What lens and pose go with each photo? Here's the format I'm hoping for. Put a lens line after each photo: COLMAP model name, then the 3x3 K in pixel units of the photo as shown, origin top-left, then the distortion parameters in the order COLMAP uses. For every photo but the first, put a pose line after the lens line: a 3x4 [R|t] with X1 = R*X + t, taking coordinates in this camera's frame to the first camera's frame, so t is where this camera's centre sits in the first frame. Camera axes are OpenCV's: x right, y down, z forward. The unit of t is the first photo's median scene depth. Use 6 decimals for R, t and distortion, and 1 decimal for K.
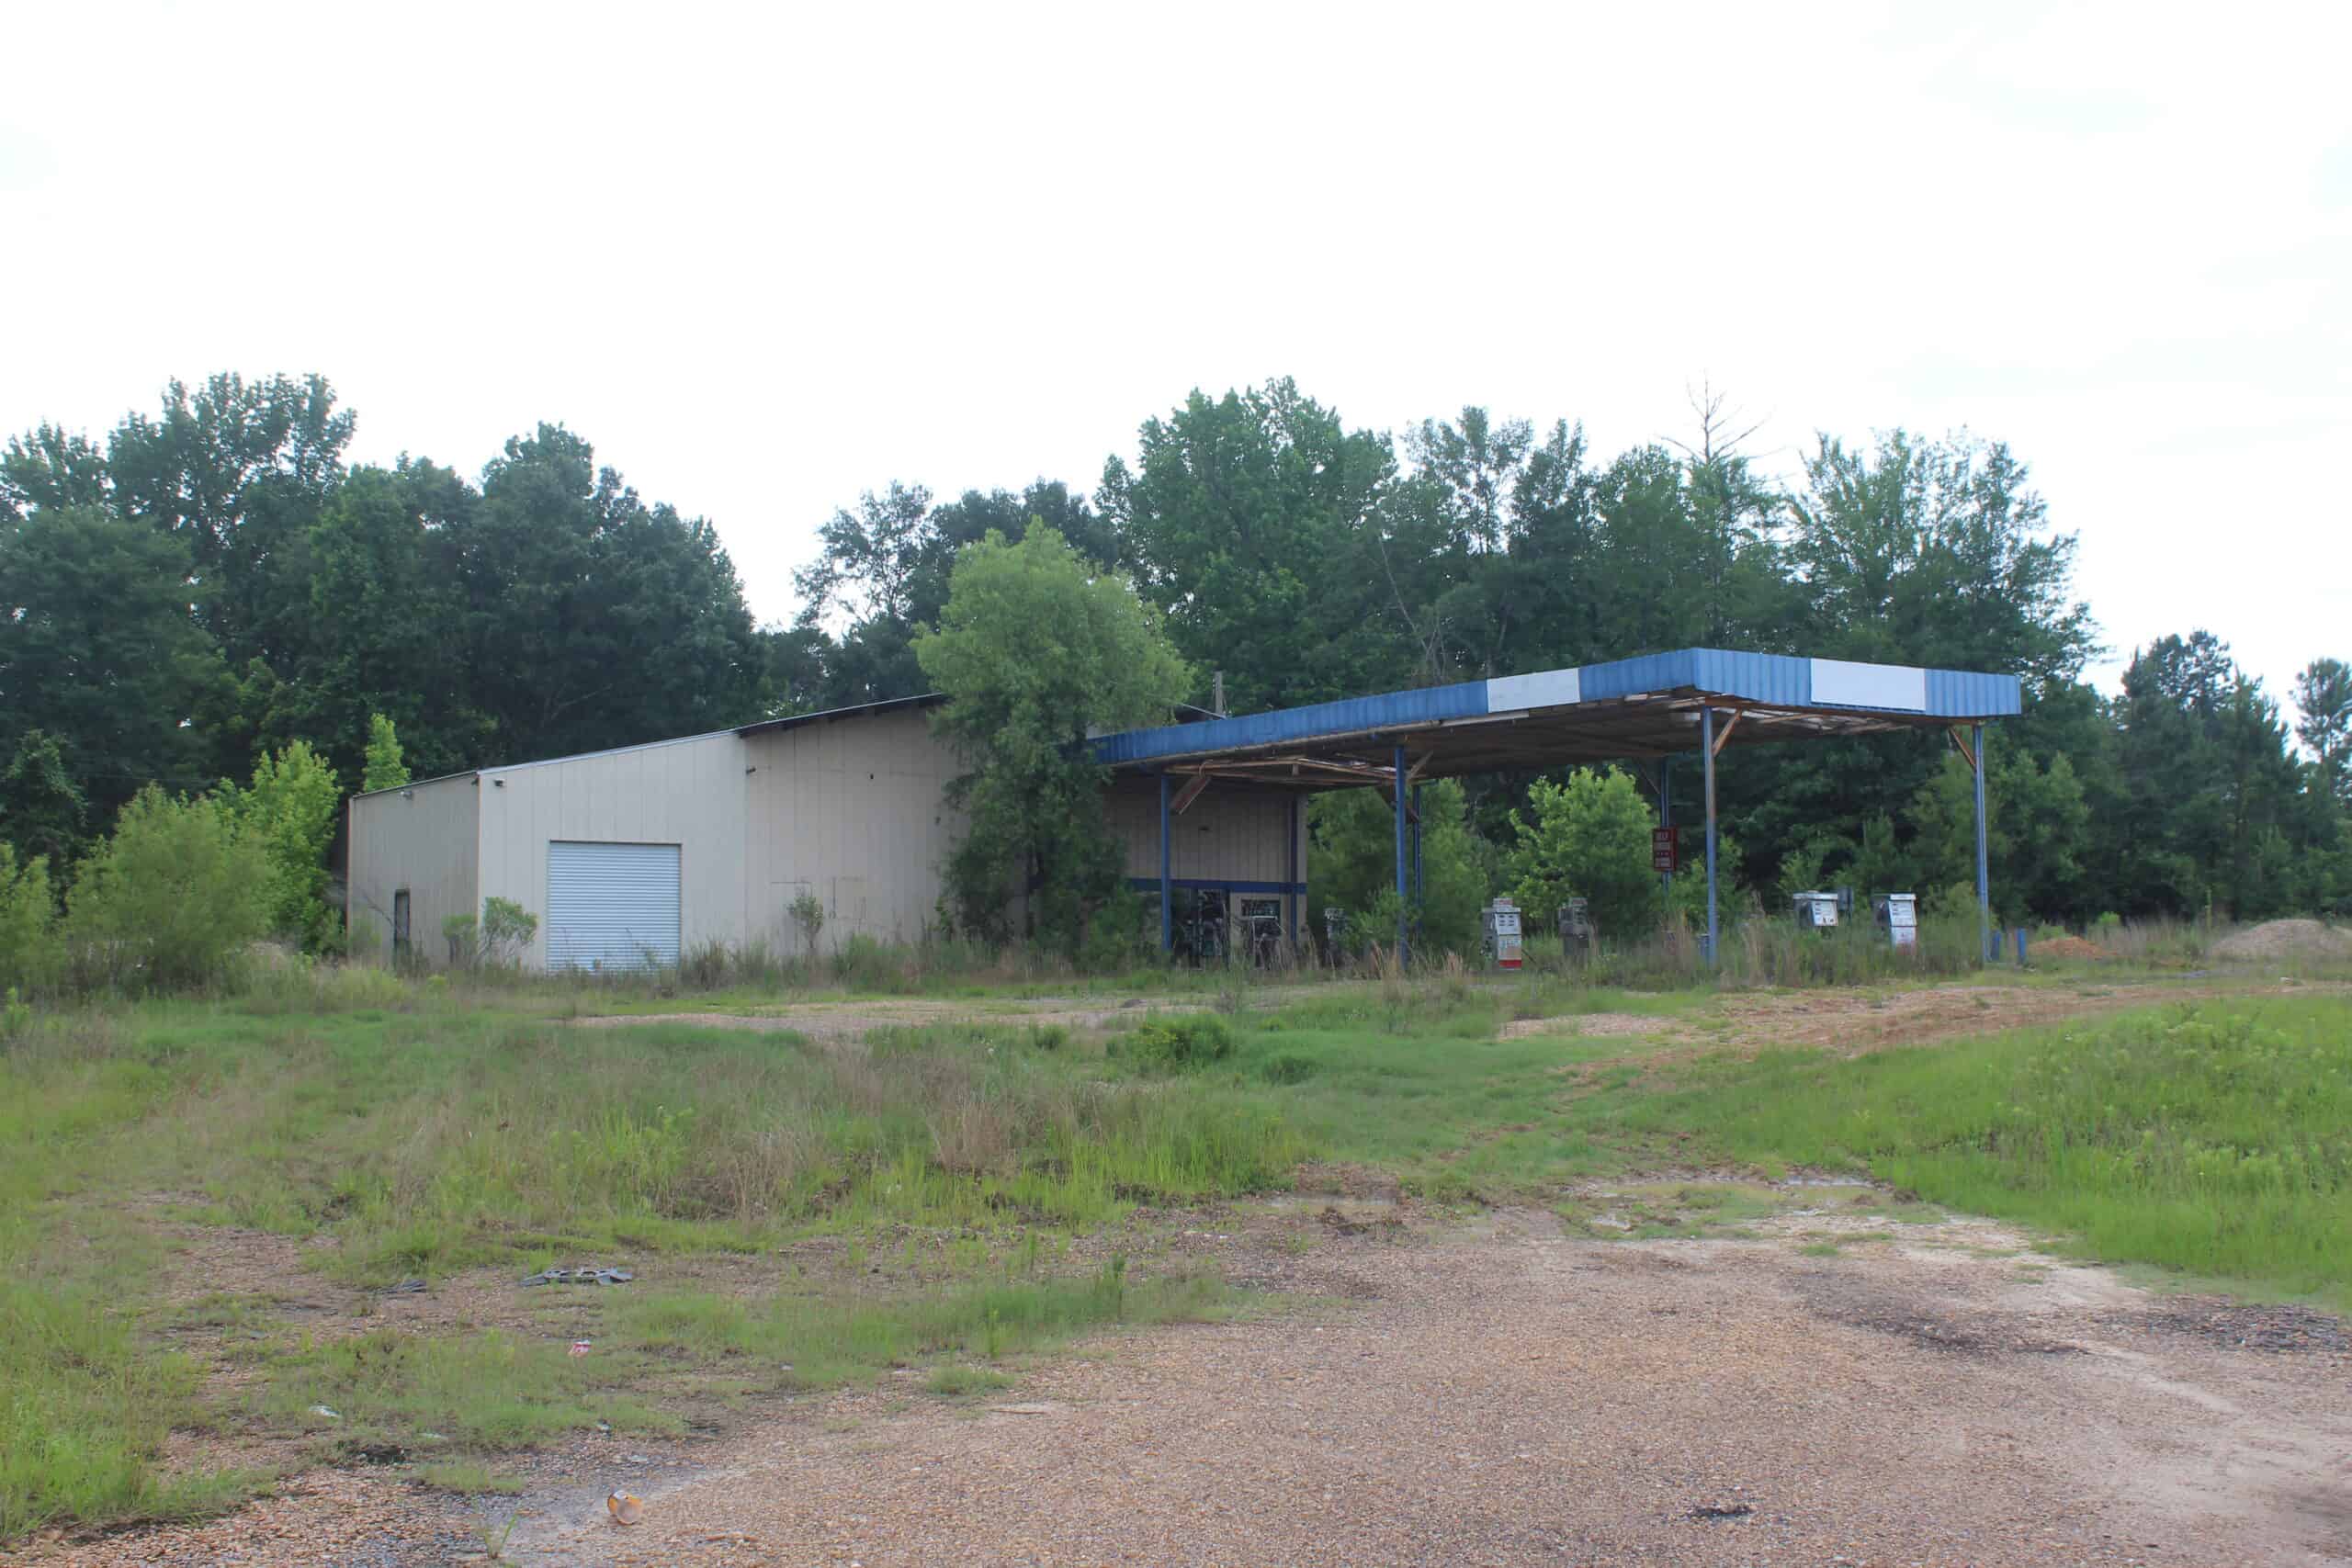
lens RADIAL K [[2528.4, 0, 1183.4], [0, 2528.4, 745.8], [0, 0, 1]] dist [-0.108986, 0.015637]
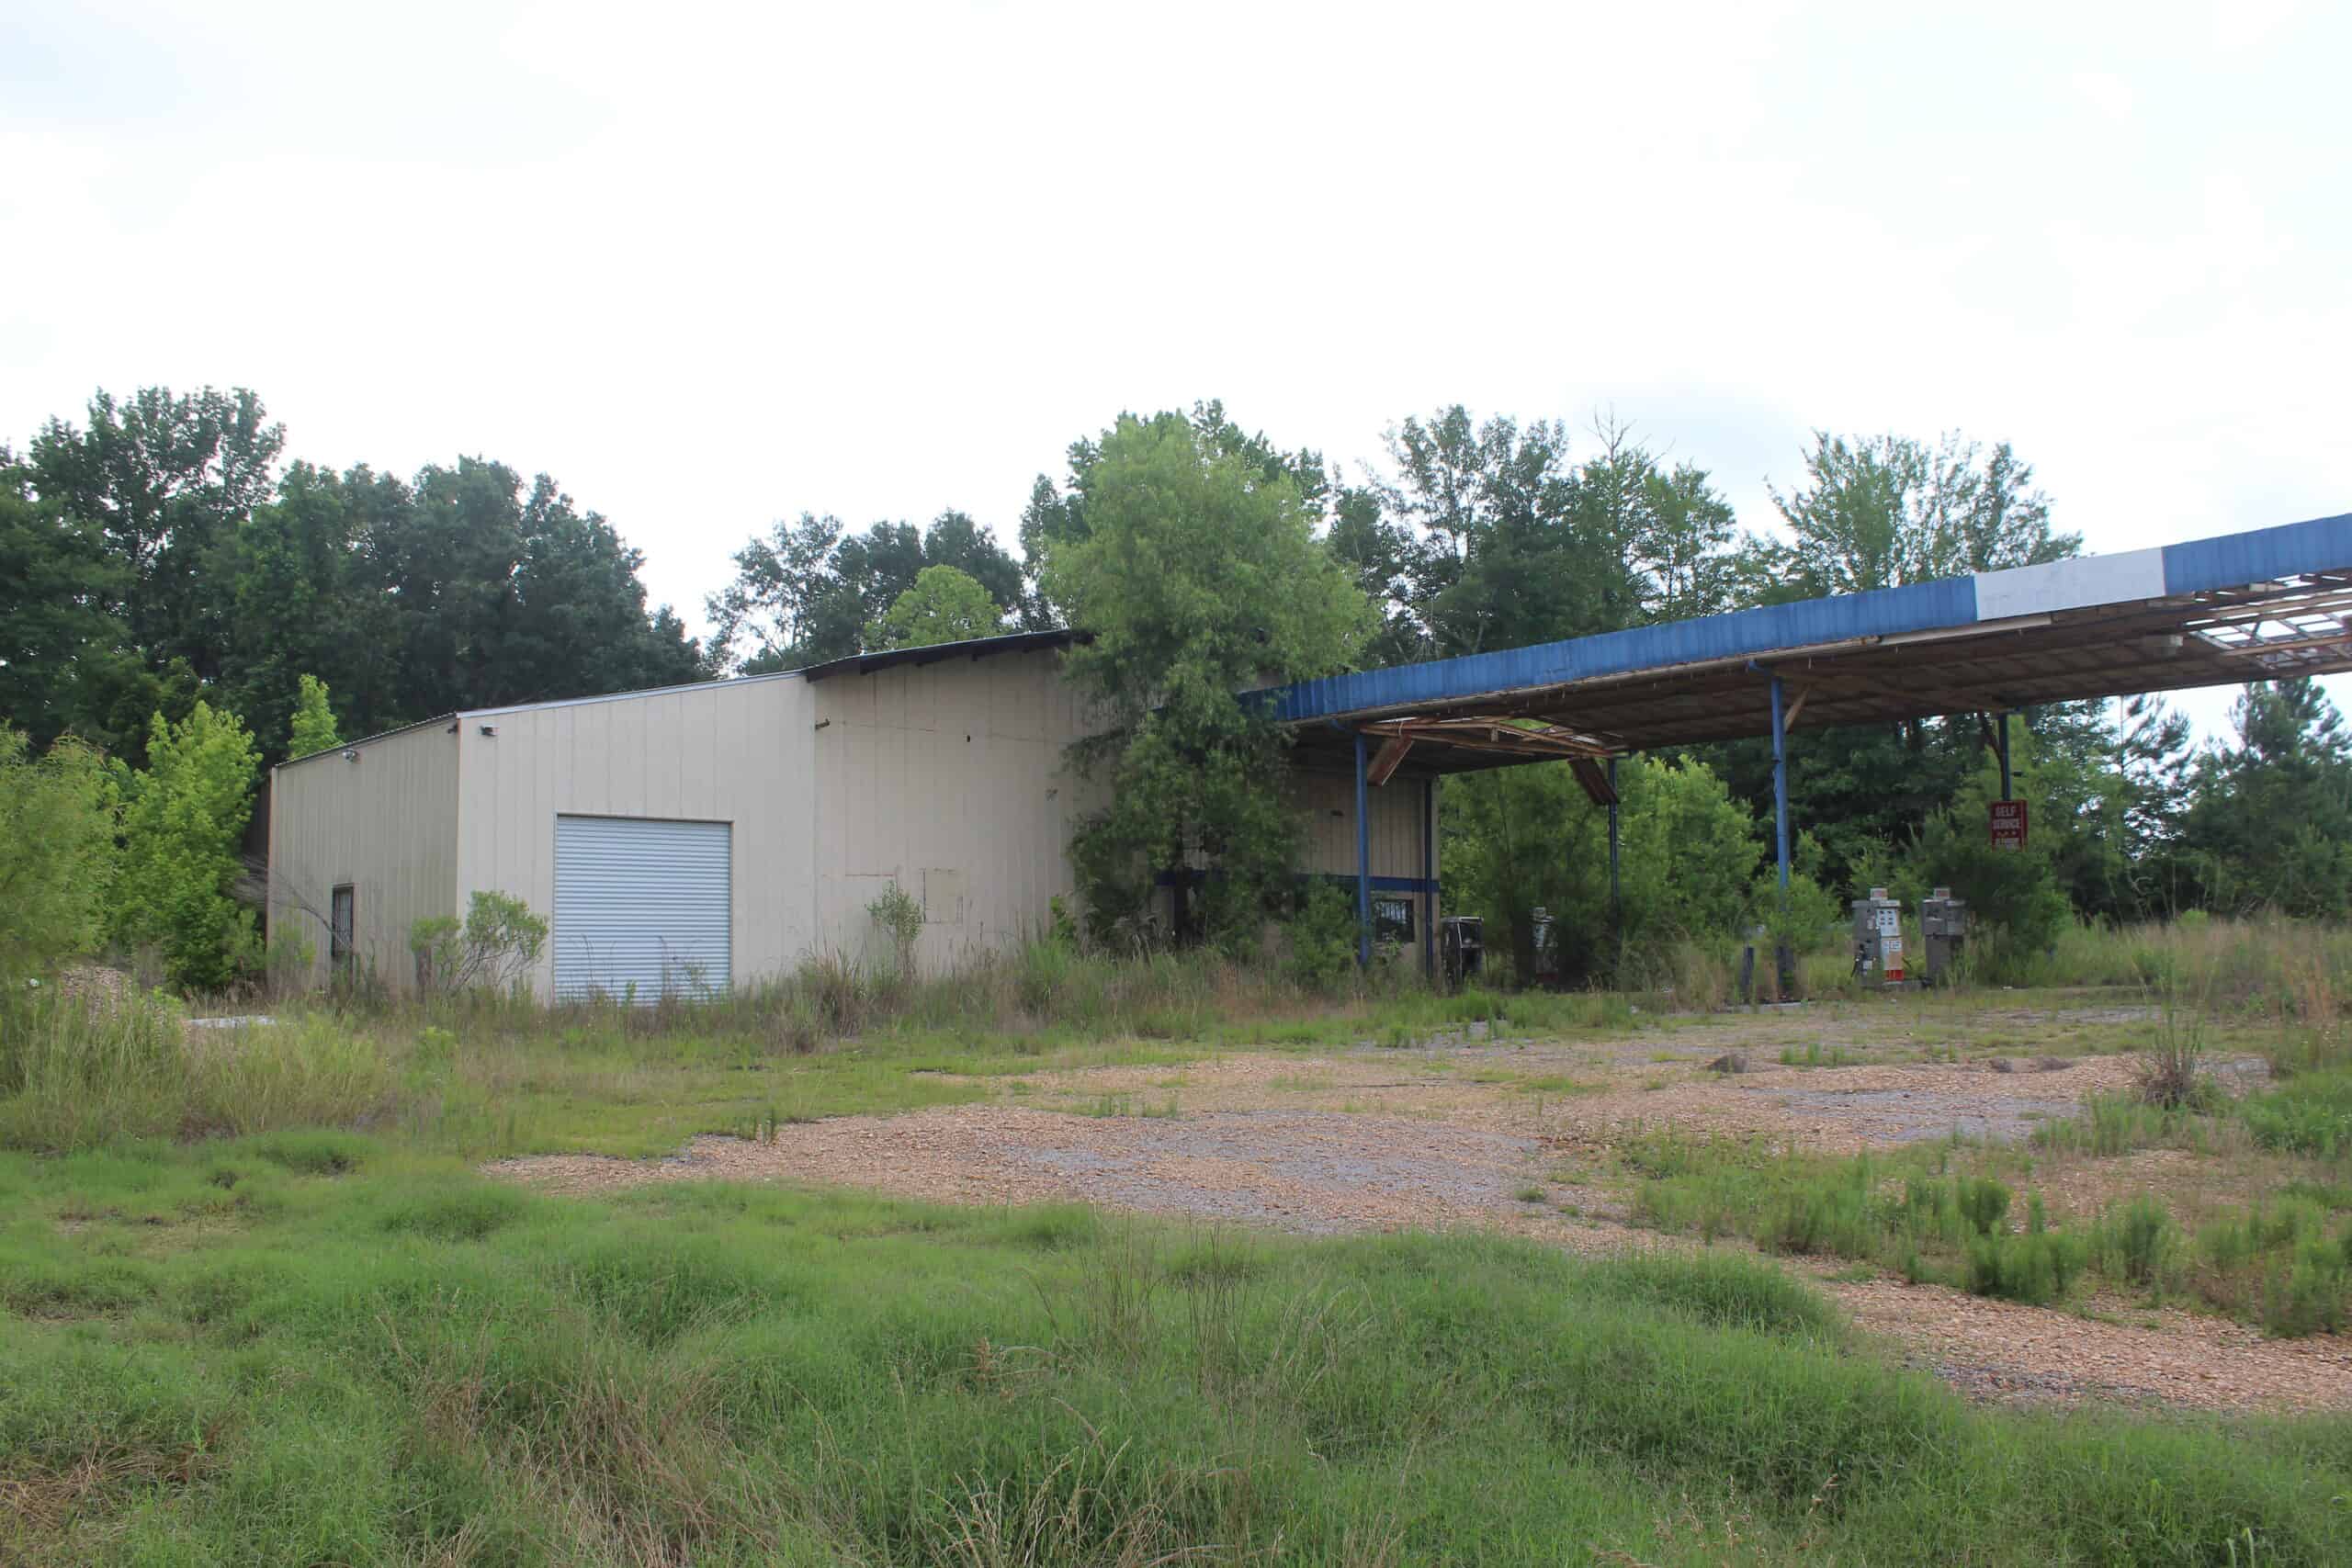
lens RADIAL K [[1948.5, 0, 1176.0], [0, 1948.5, 784.0], [0, 0, 1]] dist [-0.162065, 0.136544]
pose [[0.992652, 0.004486, 0.120921, -0.093505], [-0.003905, 0.999980, -0.005039, 0.020411], [-0.120941, 0.004530, 0.992649, 0.284486]]
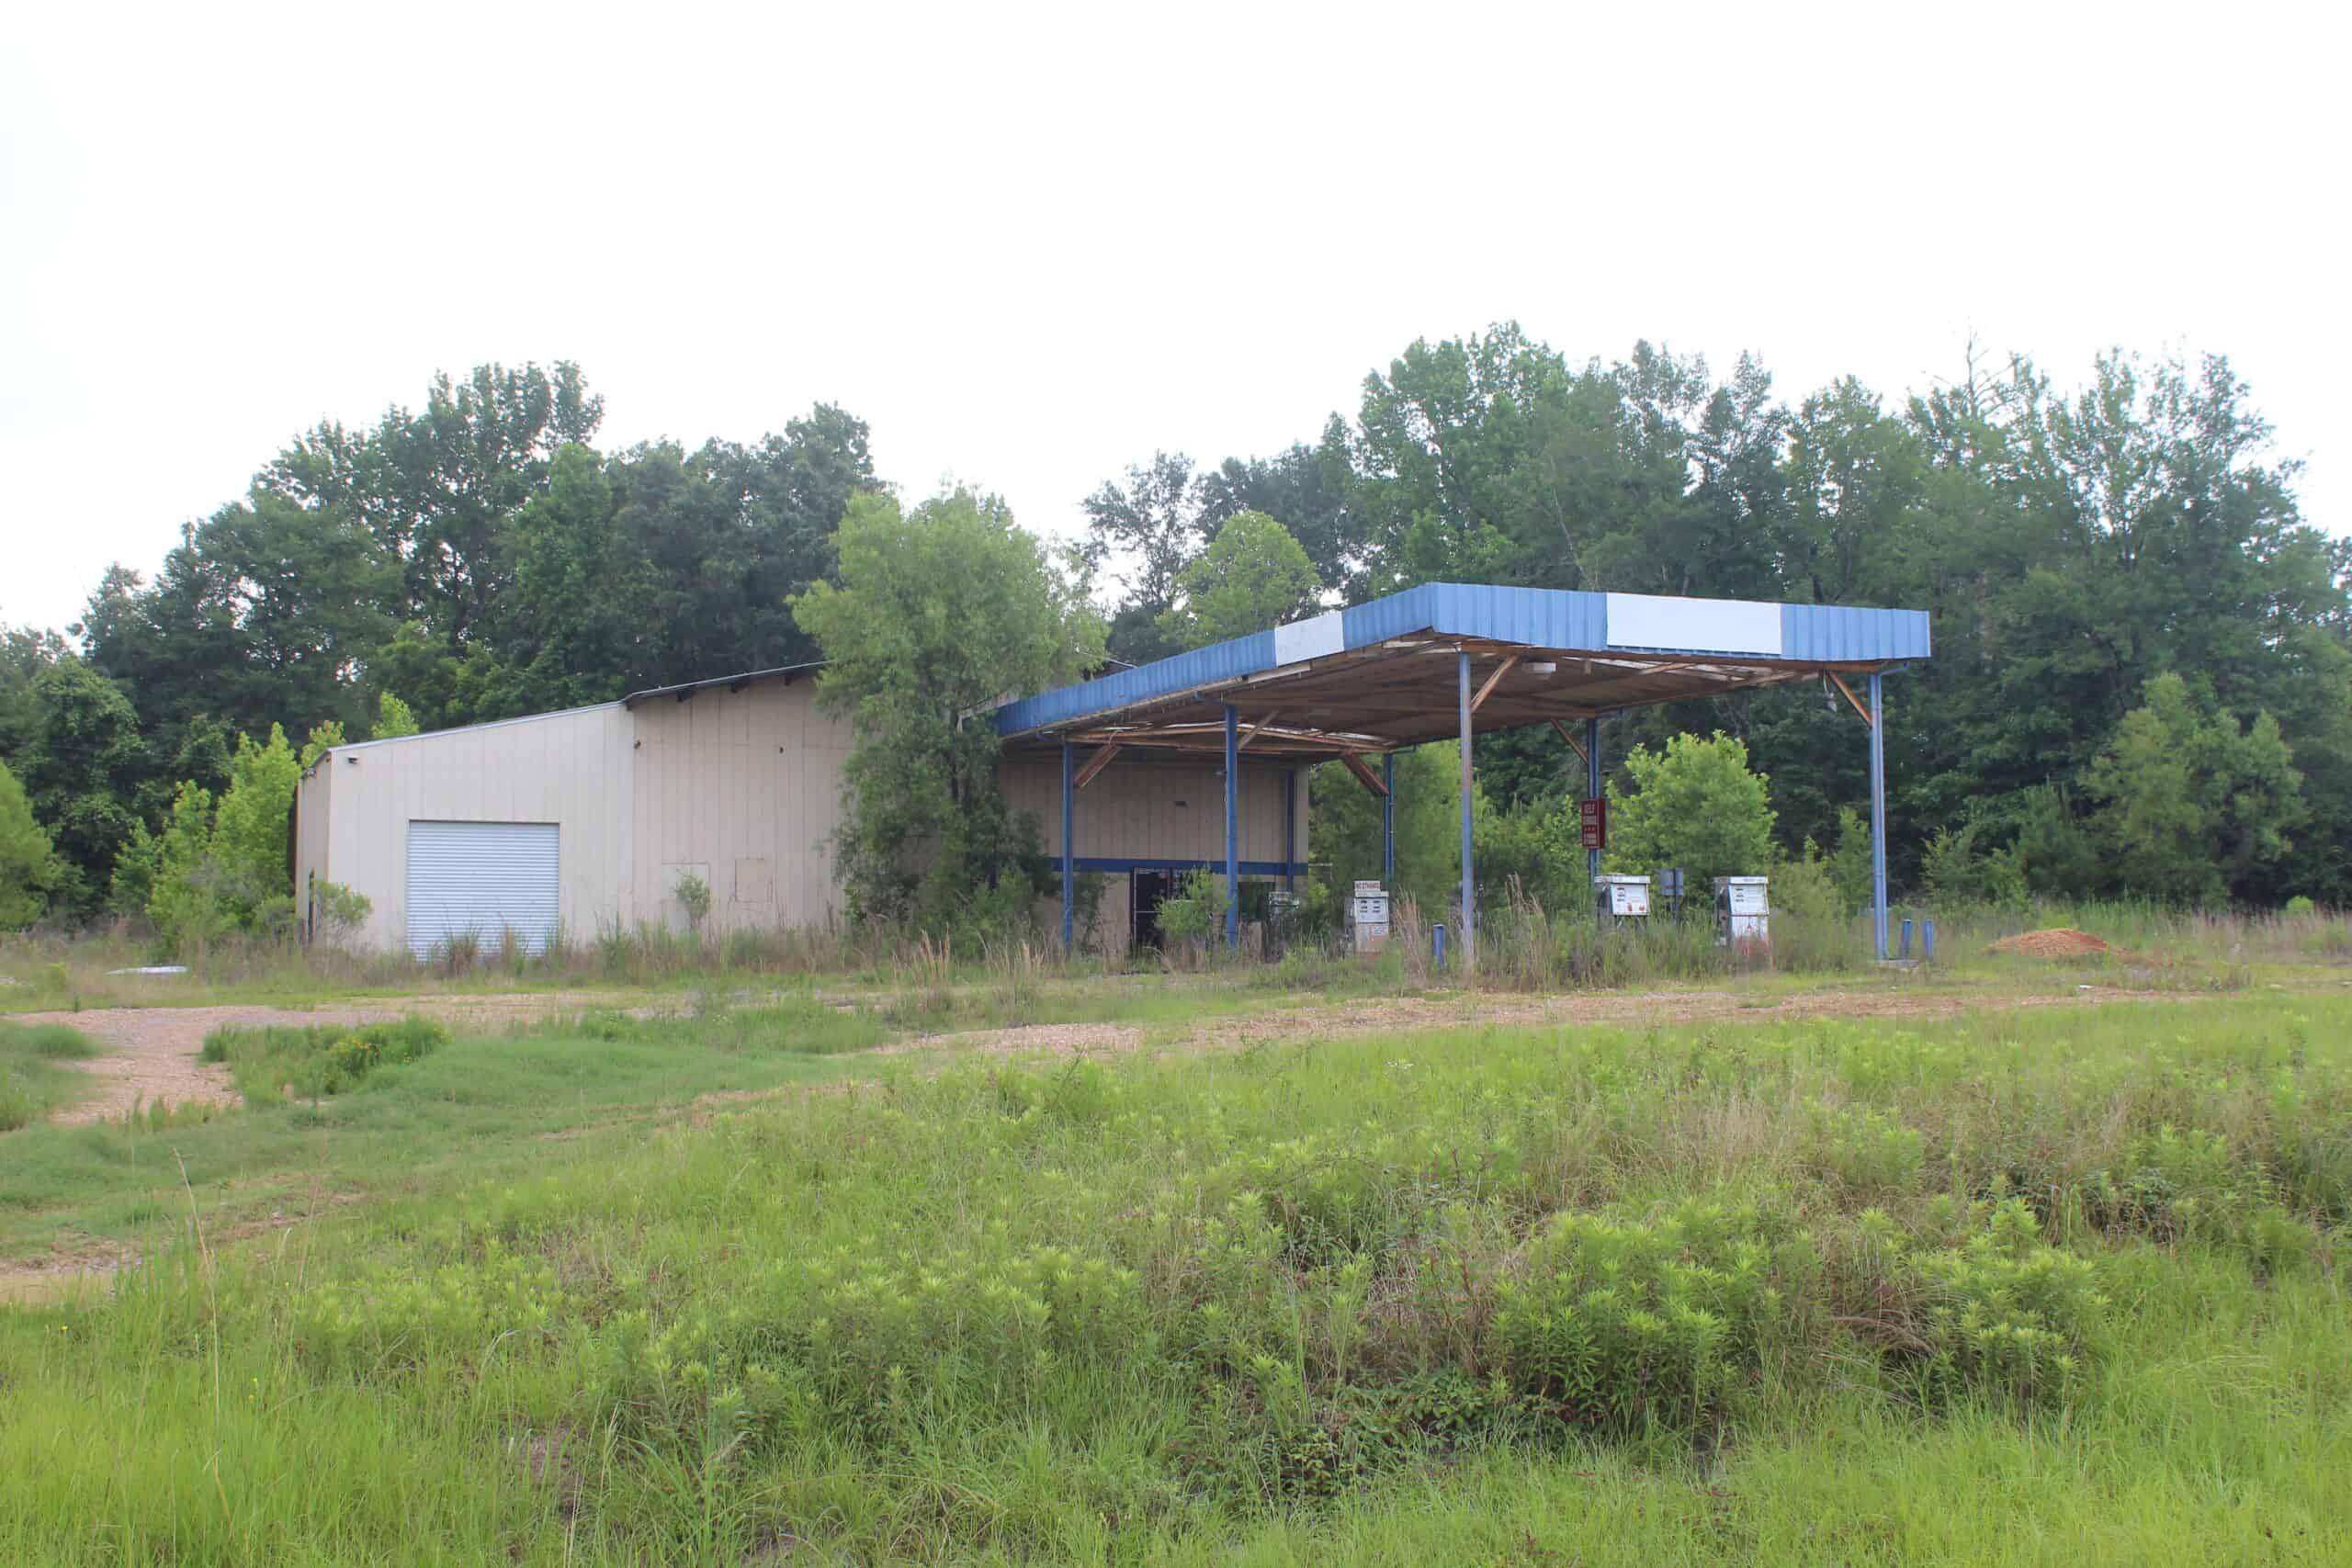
lens RADIAL K [[2528.4, 0, 1183.4], [0, 2528.4, 745.8], [0, 0, 1]] dist [-0.108986, 0.015637]
pose [[0.978225, -0.010761, -0.207268, 0.152462], [0.012382, 0.999902, 0.006525, 0.004542], [0.207177, -0.008949, 0.978262, 0.082670]]
